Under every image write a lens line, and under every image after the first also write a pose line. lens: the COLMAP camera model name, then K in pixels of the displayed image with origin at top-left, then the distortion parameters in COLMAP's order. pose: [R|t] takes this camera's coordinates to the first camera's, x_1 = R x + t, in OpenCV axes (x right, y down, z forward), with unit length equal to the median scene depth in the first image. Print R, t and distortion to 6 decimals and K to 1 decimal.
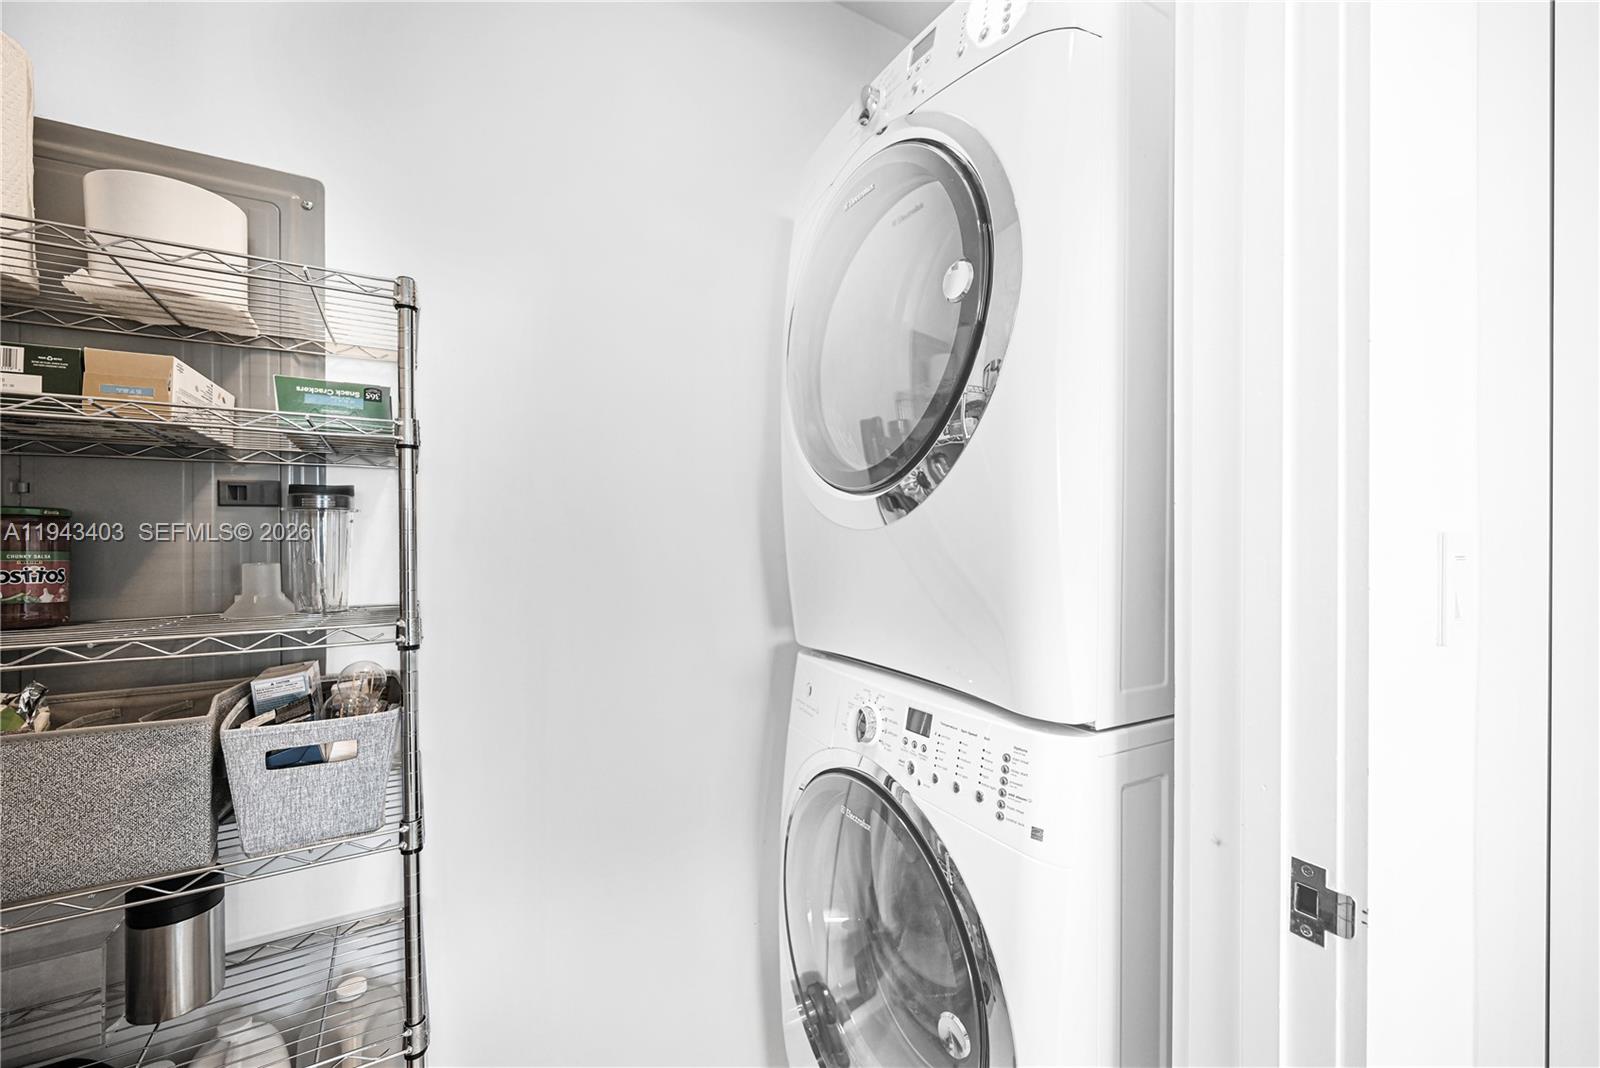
lens RADIAL K [[652.9, 0, 805.5], [0, 652.9, 539.7], [0, 0, 1]] dist [-0.001512, -0.000056]
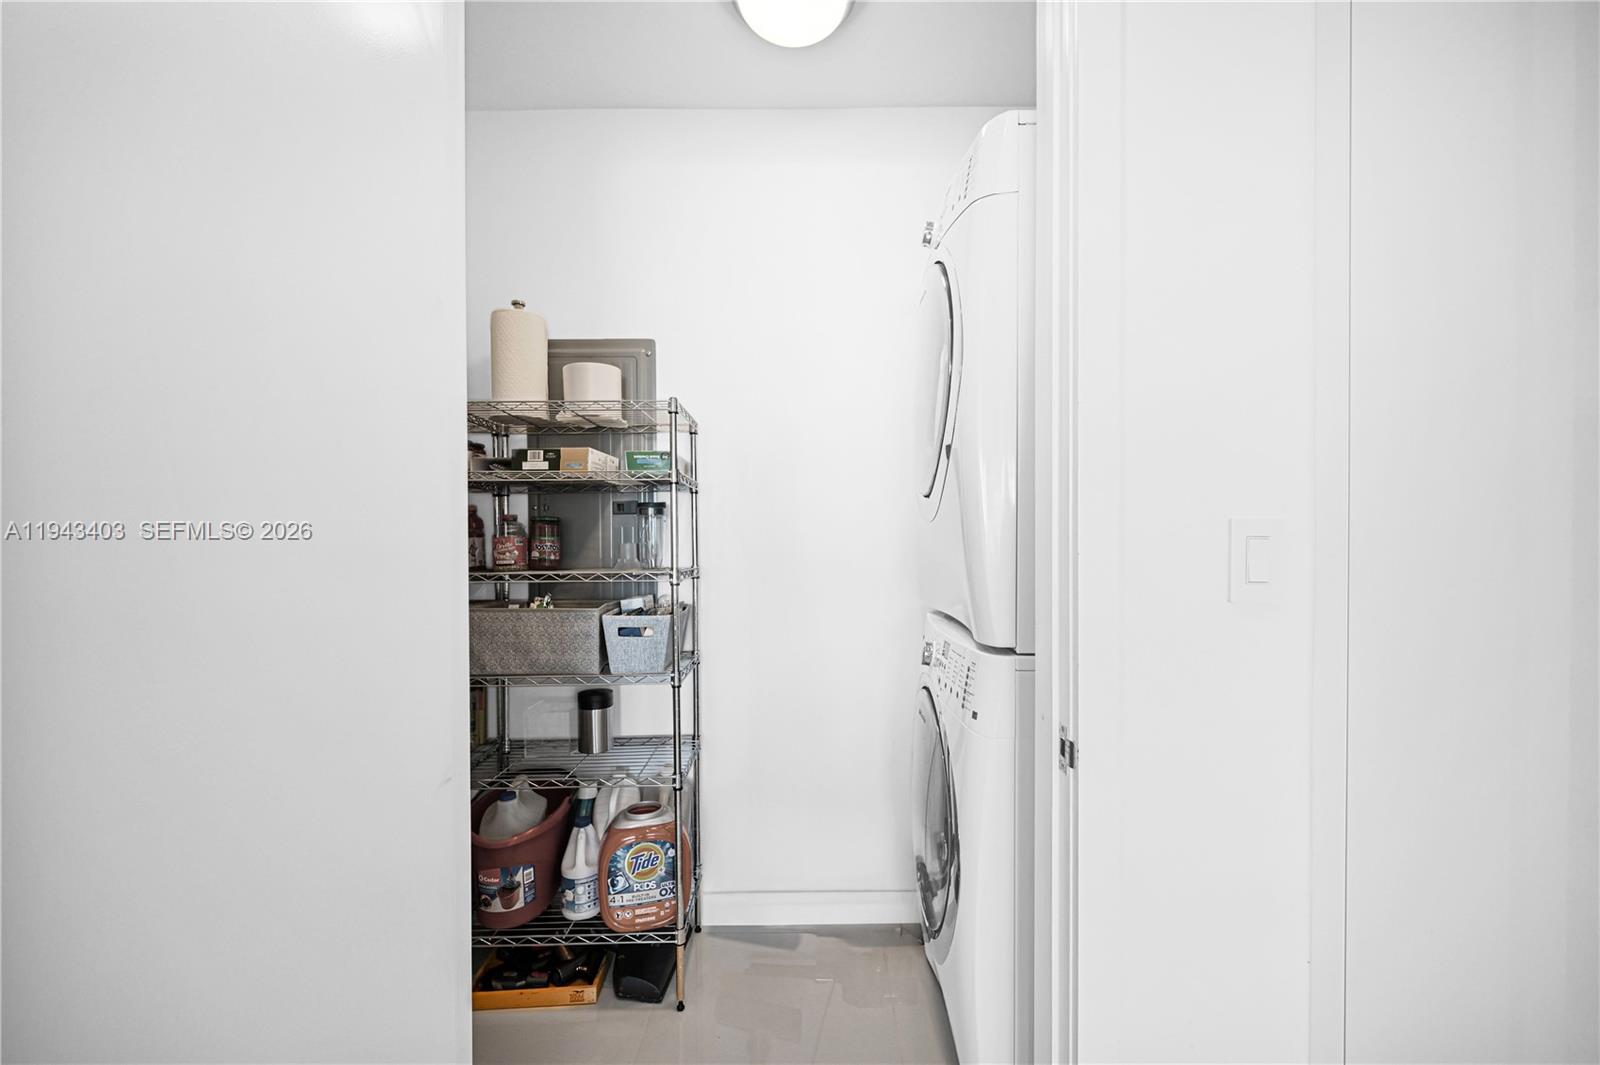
lens RADIAL K [[652.9, 0, 805.5], [0, 652.9, 538.2], [0, 0, 1]] dist [-0.001512, -0.000056]
pose [[0.863762, -0.000301, -0.503900, 0.683933], [0.004132, 0.999970, 0.006486, 0.012247], [0.503883, -0.007685, 0.863738, -0.477200]]
